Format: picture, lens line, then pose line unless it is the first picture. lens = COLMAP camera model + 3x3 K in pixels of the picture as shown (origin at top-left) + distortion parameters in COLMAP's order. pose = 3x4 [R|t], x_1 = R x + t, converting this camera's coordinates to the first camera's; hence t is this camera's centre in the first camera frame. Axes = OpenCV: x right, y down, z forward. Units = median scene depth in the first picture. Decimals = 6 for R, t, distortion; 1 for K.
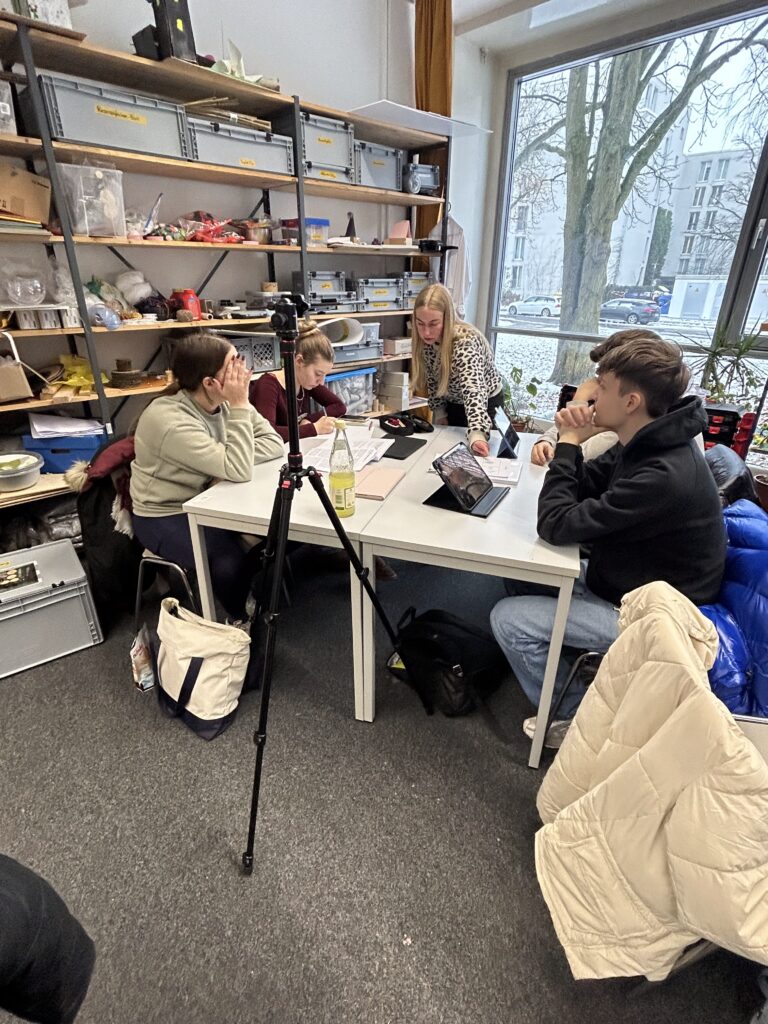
lens RADIAL K [[510.7, 0, 384.0], [0, 510.7, 512.0], [0, 0, 1]] dist [0.001399, 0.000425]
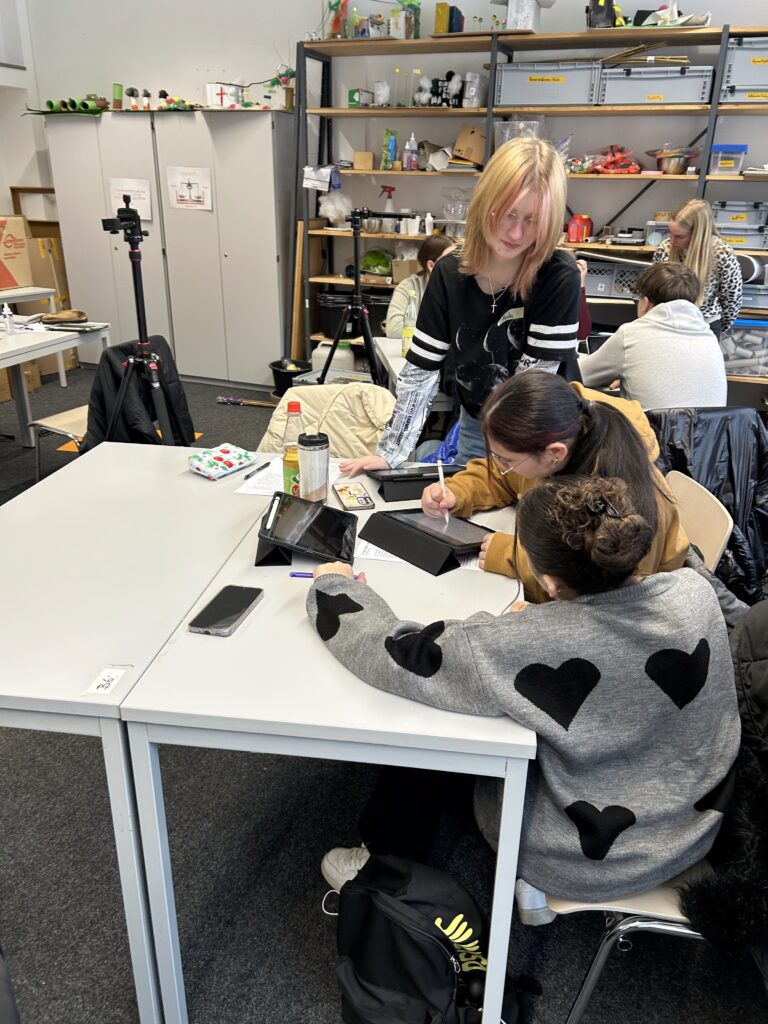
lens RADIAL K [[783.1, 0, 384.0], [0, 783.1, 512.0], [0, 0, 1]] dist [0.002206, -0.031448]
pose [[0.415982, 0.339306, -0.843701, 1.056341], [-0.394059, 0.903408, 0.169029, 0.016150], [0.819559, 0.262155, 0.509508, -0.024012]]
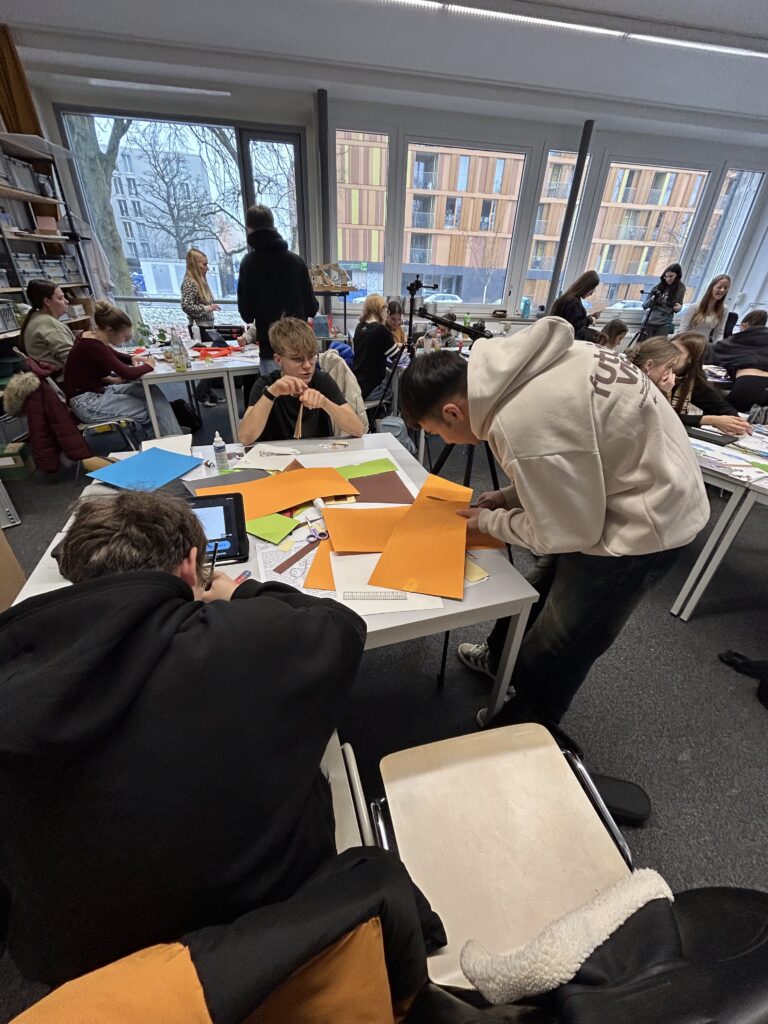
lens RADIAL K [[411.6, 0, 384.0], [0, 411.6, 512.0], [0, 0, 1]] dist [-0.000375, -0.000094]
pose [[0.550011, -0.411838, 0.726552, -0.775990], [0.320144, 0.907471, 0.272036, 0.205697], [-0.771360, 0.082979, 0.630966, -0.474503]]
